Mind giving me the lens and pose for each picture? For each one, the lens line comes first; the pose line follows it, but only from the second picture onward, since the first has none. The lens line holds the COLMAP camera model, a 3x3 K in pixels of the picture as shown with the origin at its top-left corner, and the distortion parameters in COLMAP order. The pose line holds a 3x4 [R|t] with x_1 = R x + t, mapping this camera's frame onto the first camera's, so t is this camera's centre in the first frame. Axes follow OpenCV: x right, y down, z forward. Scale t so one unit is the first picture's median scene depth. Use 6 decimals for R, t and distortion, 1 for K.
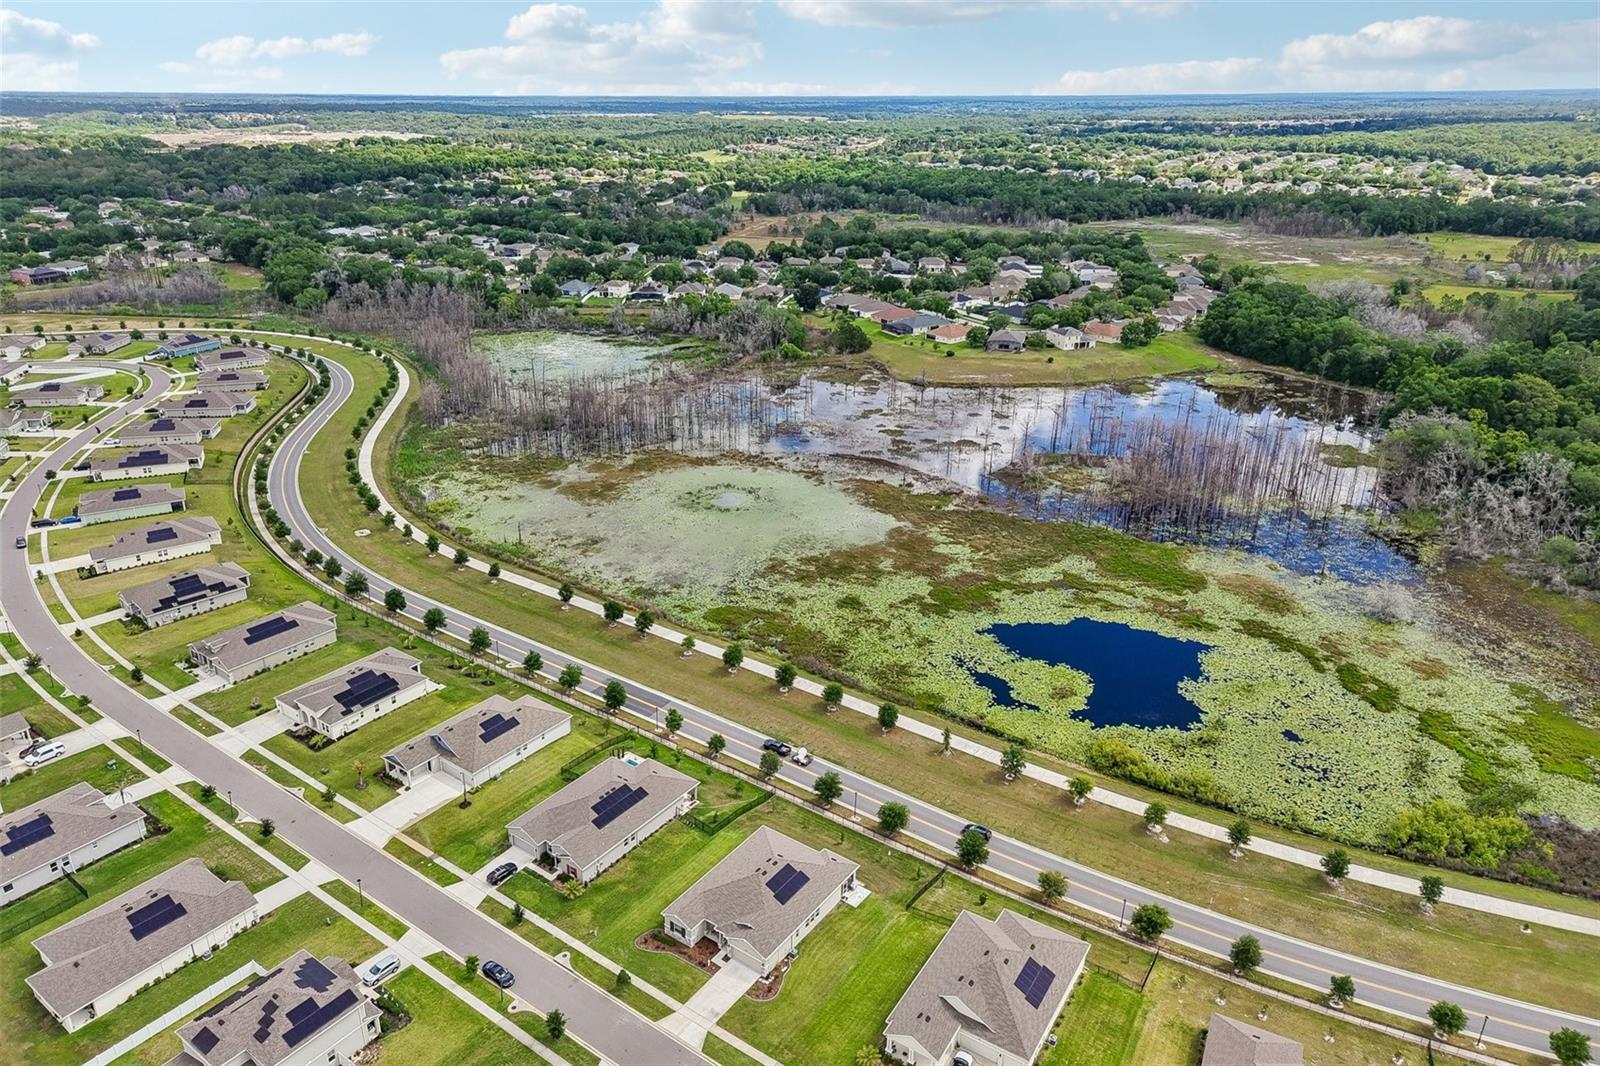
lens RADIAL K [[1063.2, 0, 770.2], [0, 1063.2, 505.4], [0, 0, 1]] dist [0.061176, -0.069065]
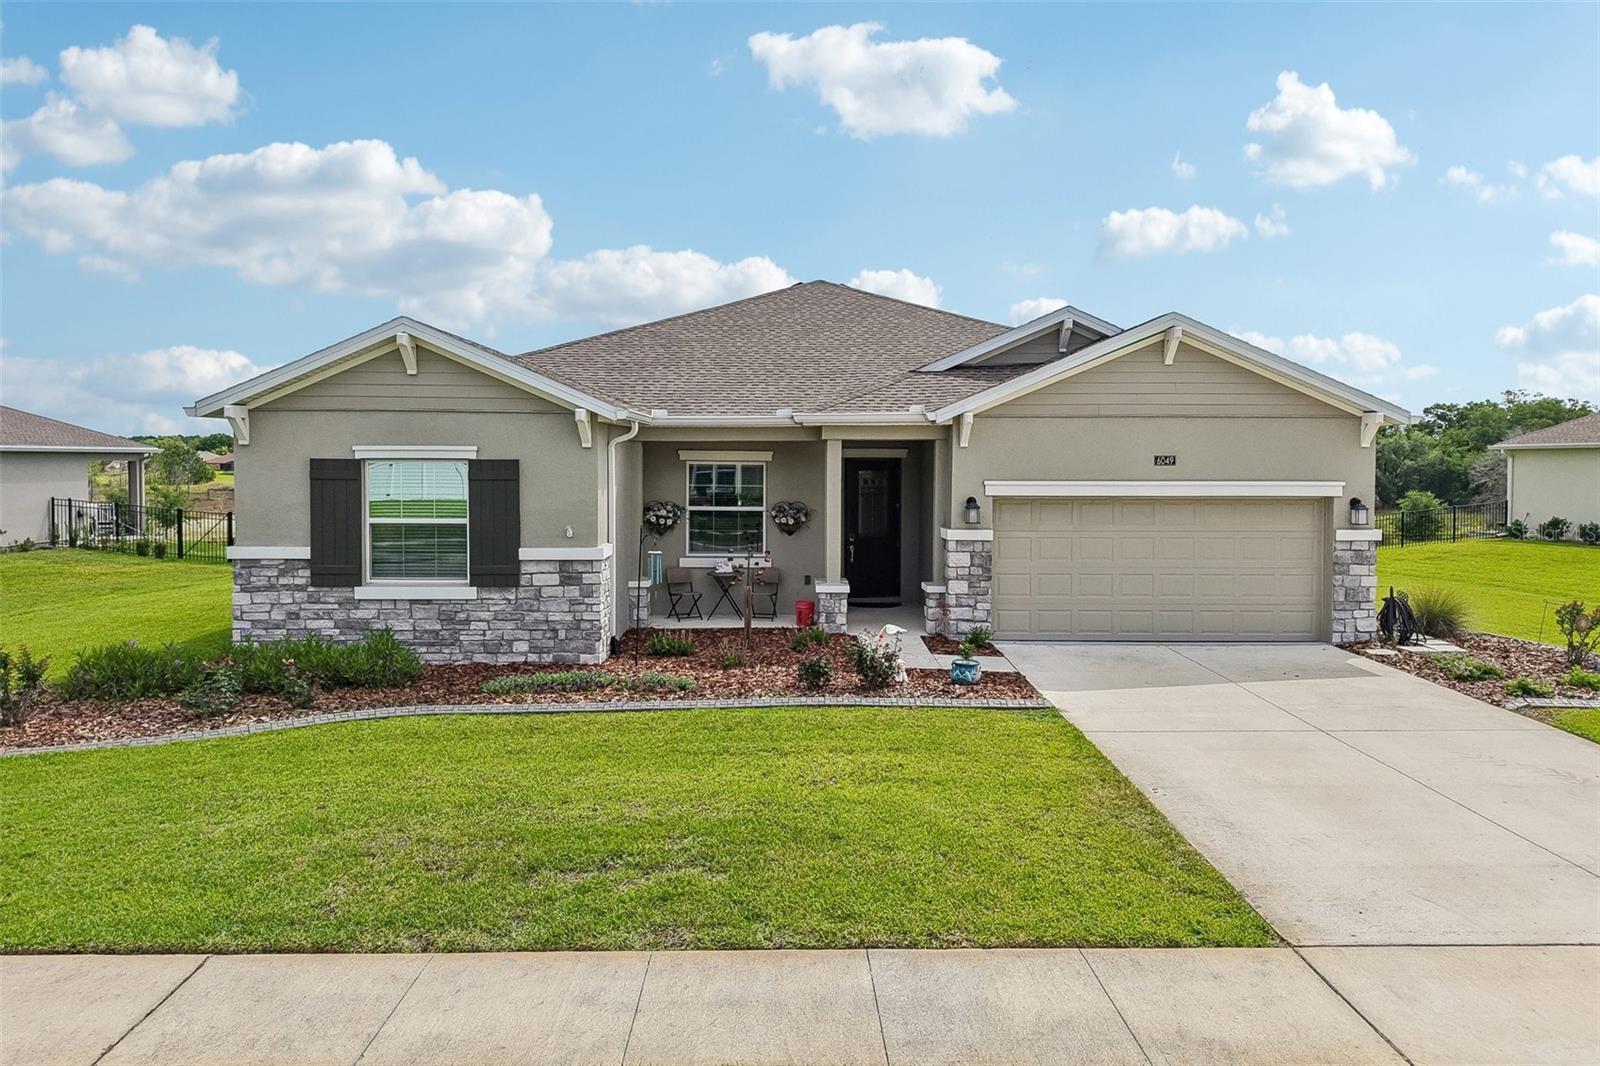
lens RADIAL K [[1043.1, 0, 773.8], [0, 1043.1, 492.9], [0, 0, 1]] dist [0.040323, -0.102631]
pose [[0.796585, -0.012565, 0.604395, -0.068887], [0.206103, 0.945530, -0.251983, 0.248483], [-0.568308, 0.325294, 0.755785, 0.535664]]
